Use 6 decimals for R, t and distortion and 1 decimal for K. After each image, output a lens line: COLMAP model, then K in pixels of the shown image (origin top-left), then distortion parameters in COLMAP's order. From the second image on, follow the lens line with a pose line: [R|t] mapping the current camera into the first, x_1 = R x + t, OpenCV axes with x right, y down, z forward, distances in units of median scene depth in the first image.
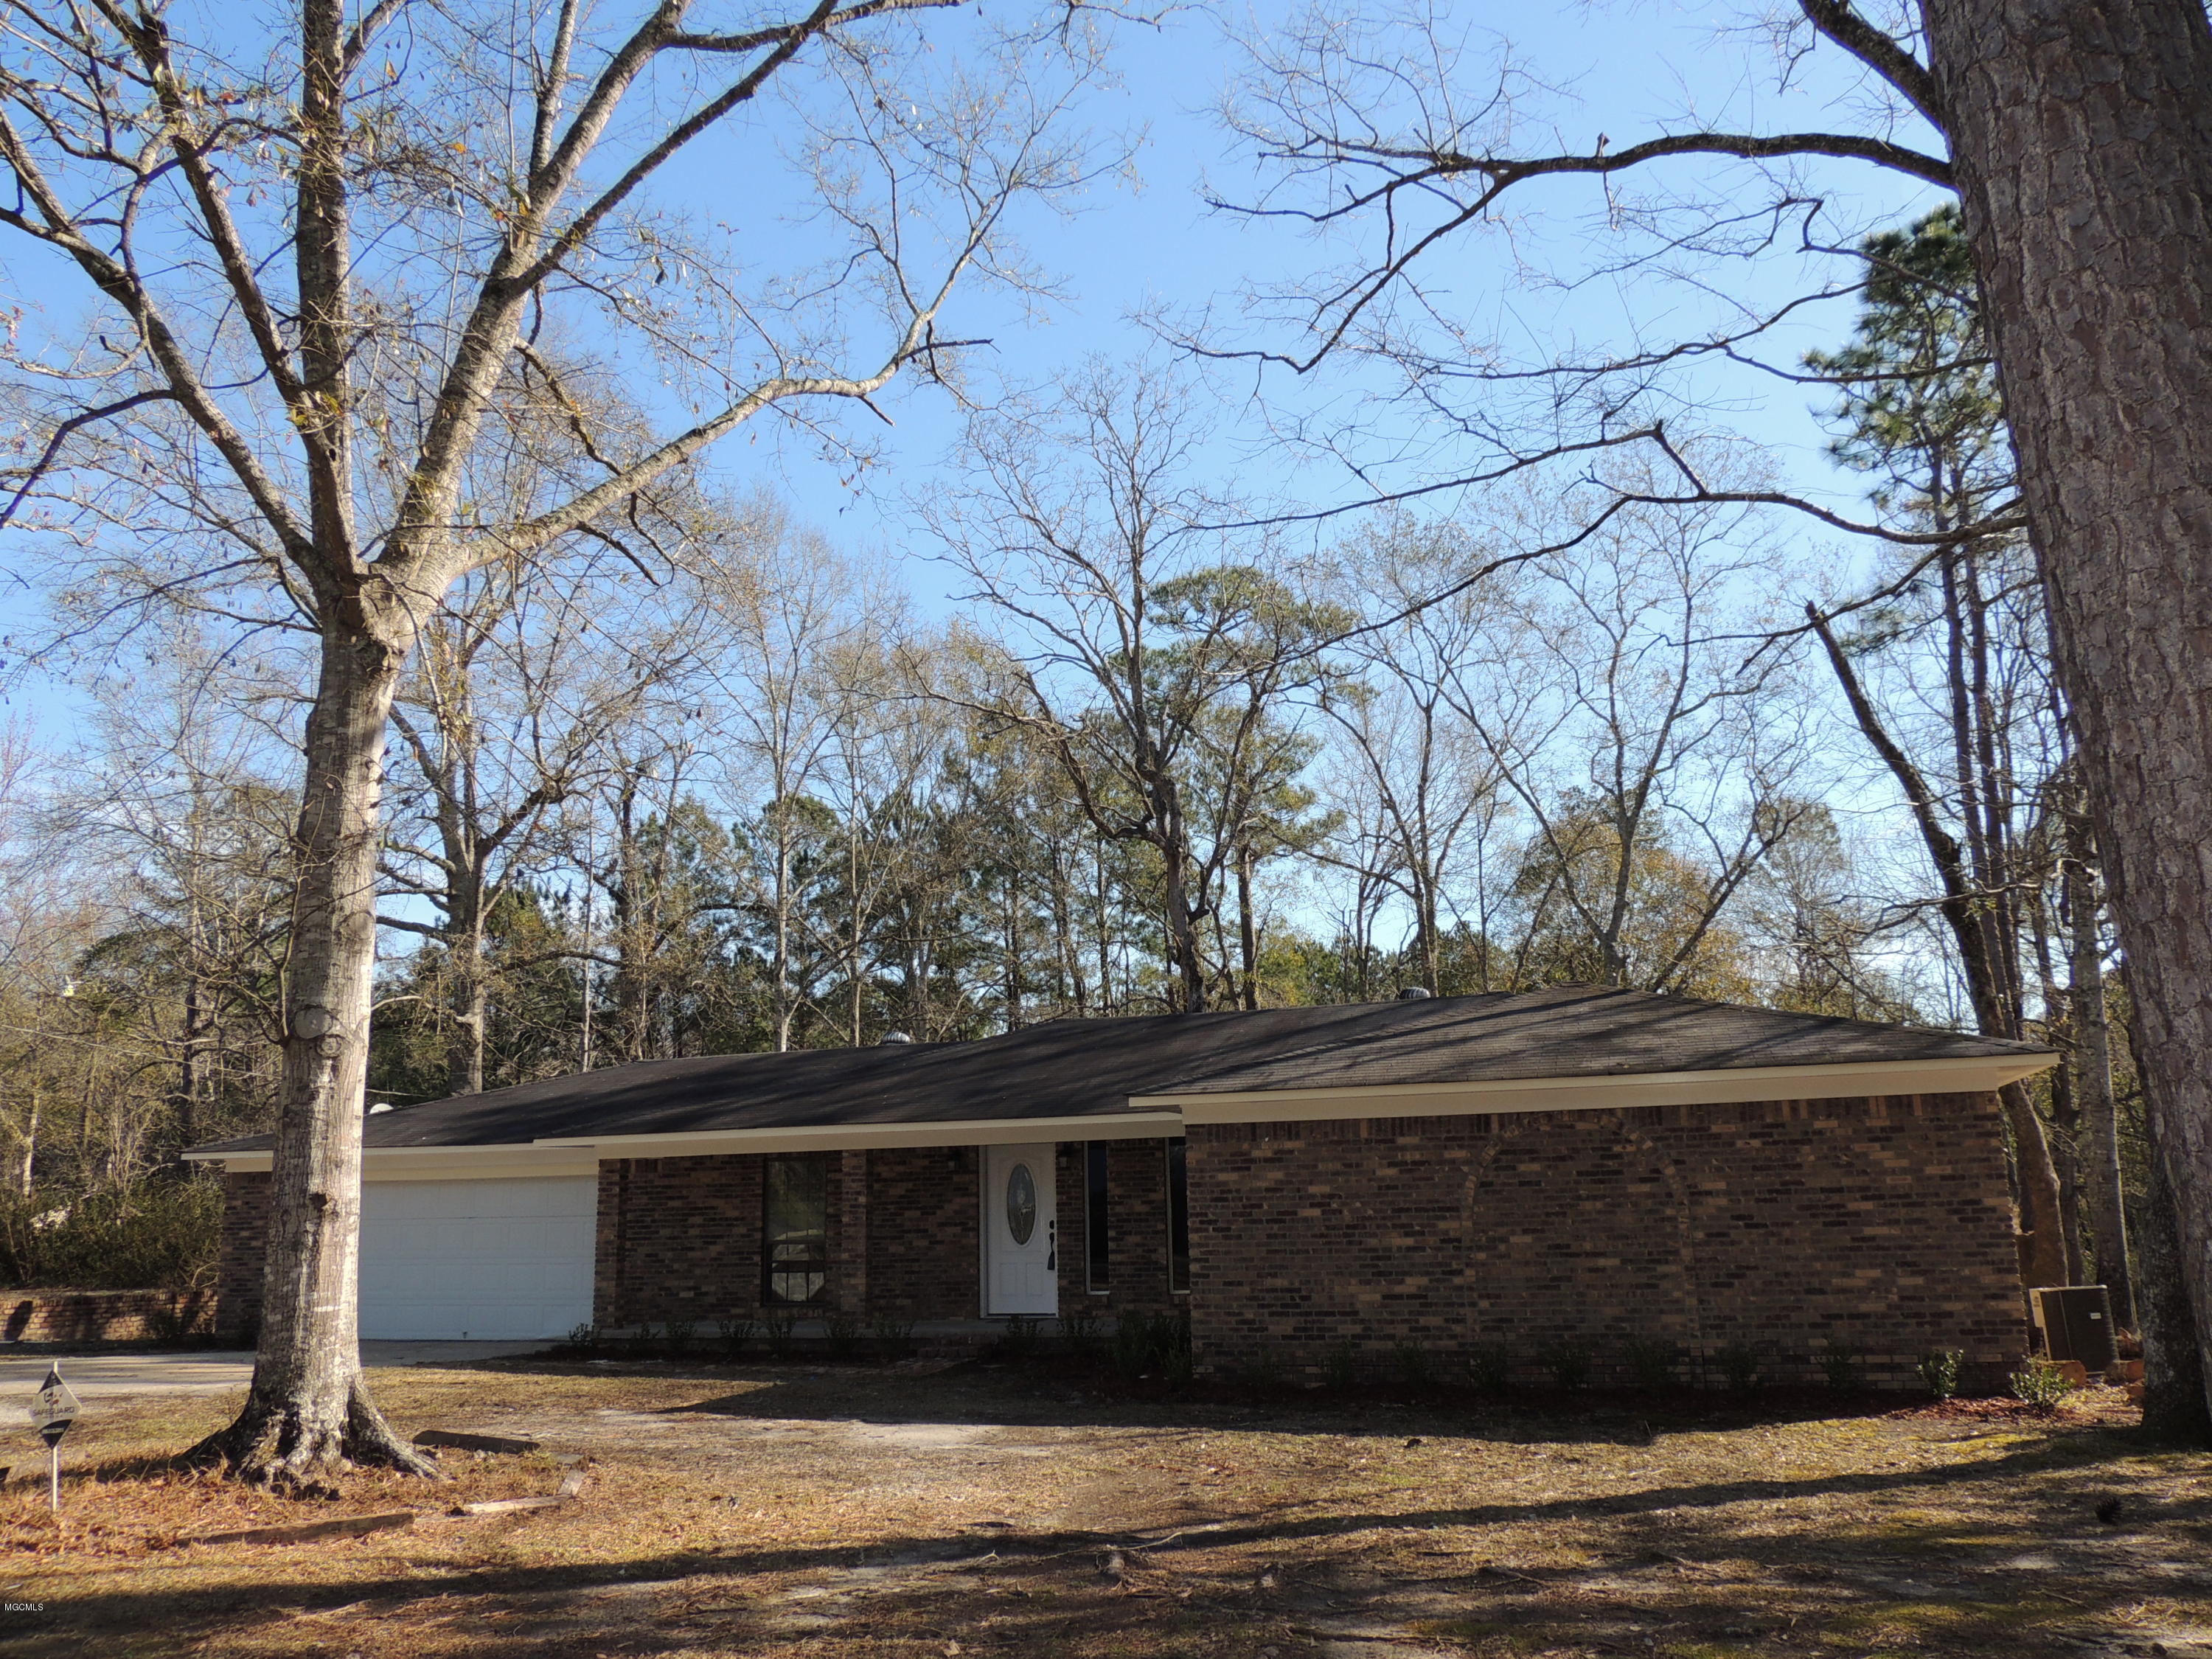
lens RADIAL K [[1728.0, 0, 1110.0], [0, 1728.0, 844.1], [0, 0, 1]] dist [-0.017080, 0.003897]
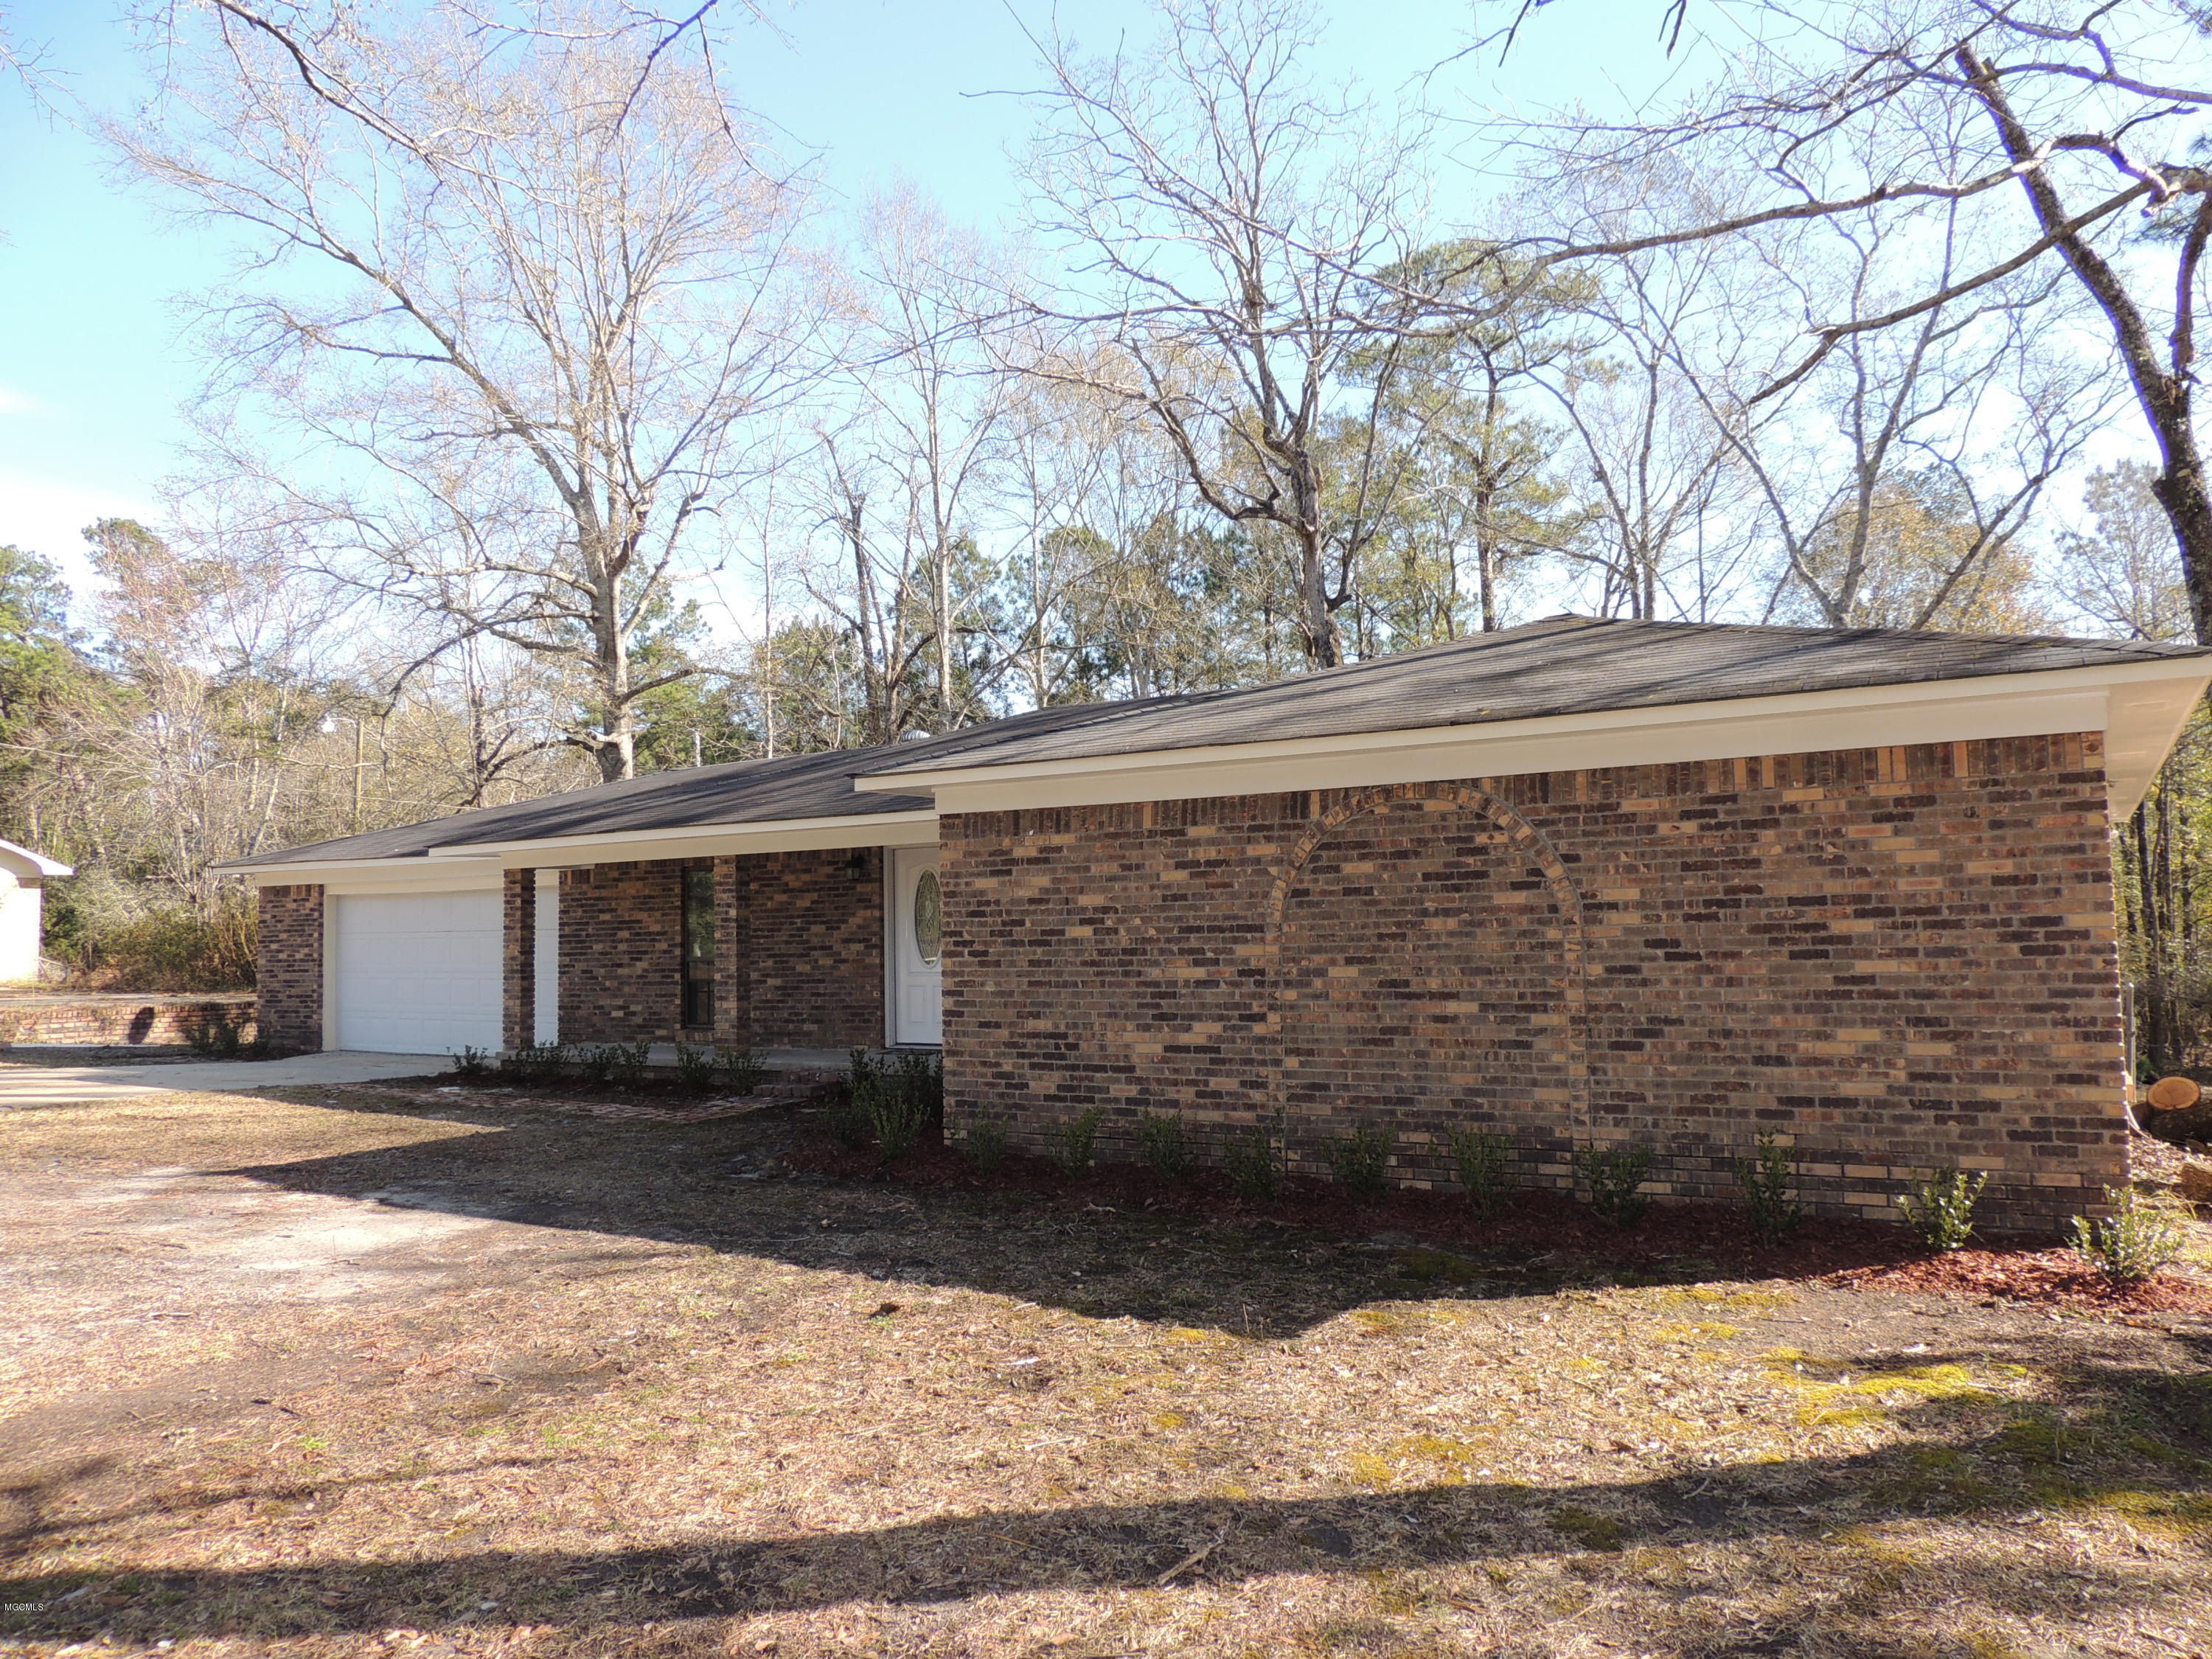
lens RADIAL K [[1560.1, 0, 1109.1], [0, 1560.1, 831.0], [0, 0, 1]] dist [-0.024522, 0.006555]
pose [[0.971400, -0.012604, -0.237115, 0.266207], [0.048671, 0.987957, 0.146874, 0.071370], [0.232408, -0.154214, 0.960315, 0.356912]]
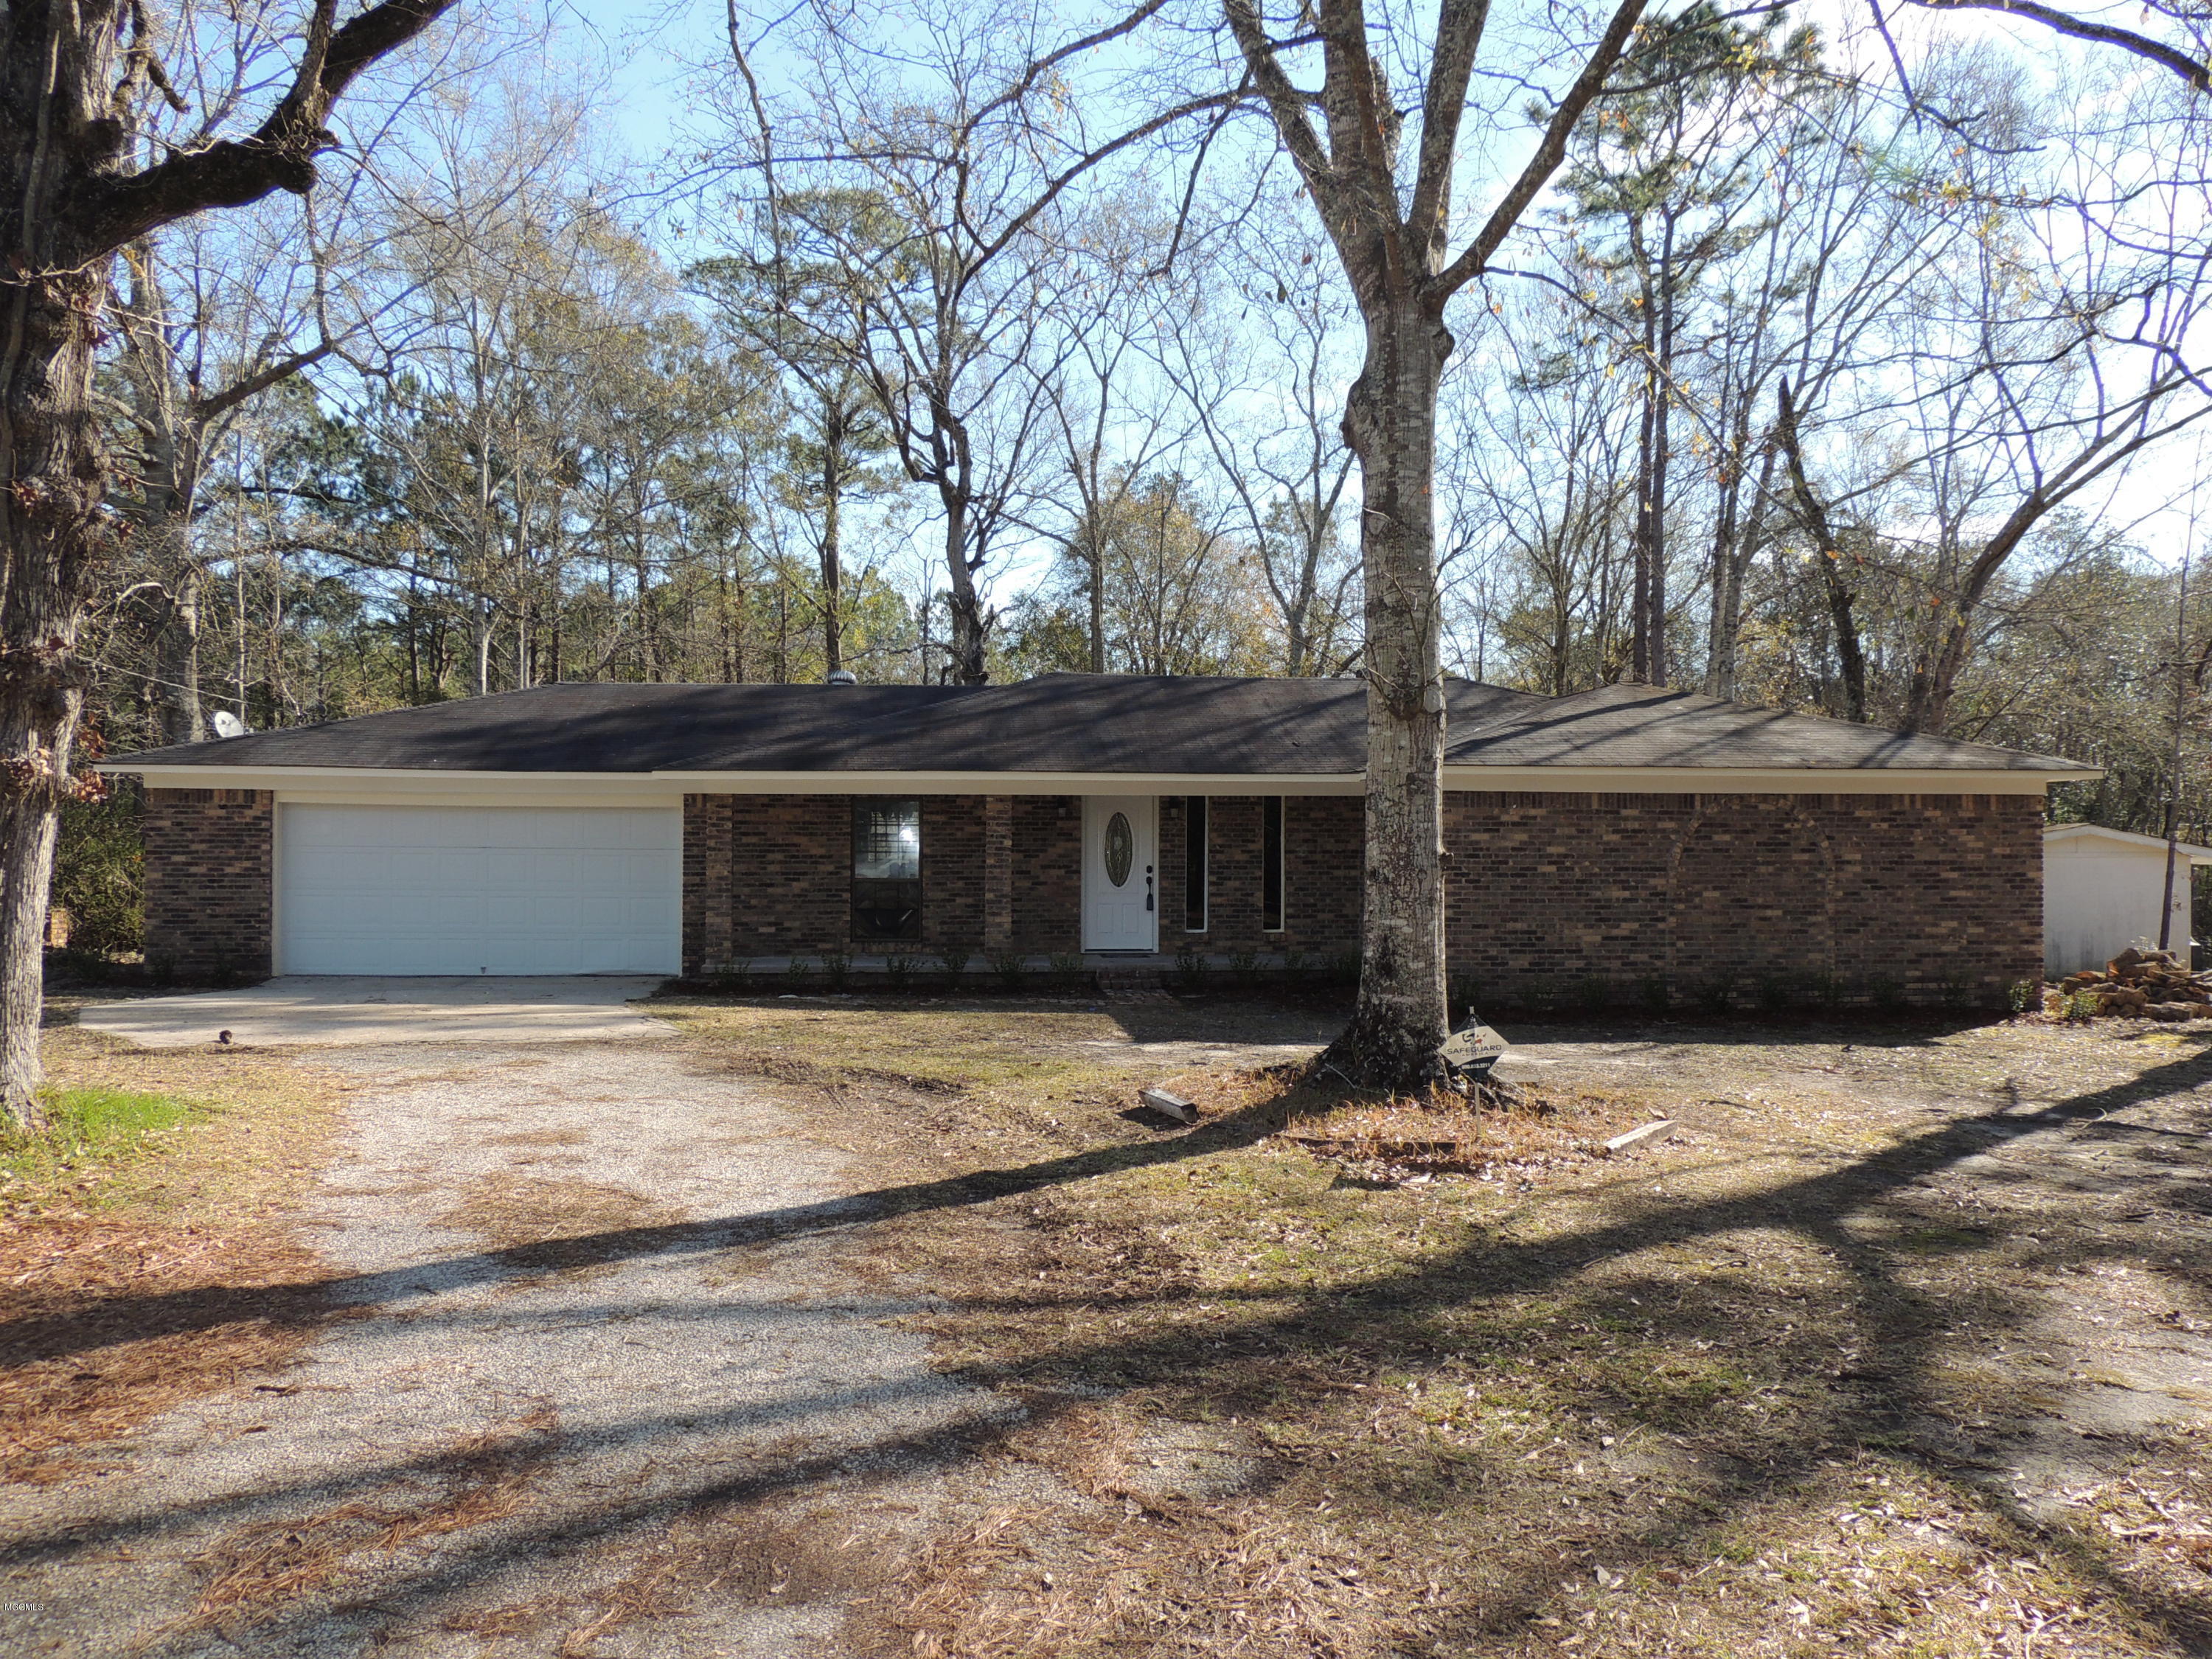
lens RADIAL K [[1726.6, 0, 1106.0], [0, 1726.6, 829.5], [0, 0, 1]] dist [-0.016896, 0.001234]
pose [[0.913637, 0.028085, 0.405559, -0.605106], [-0.109046, 0.977982, 0.177931, 0.008052], [-0.391632, -0.206789, 0.896584, 0.055524]]
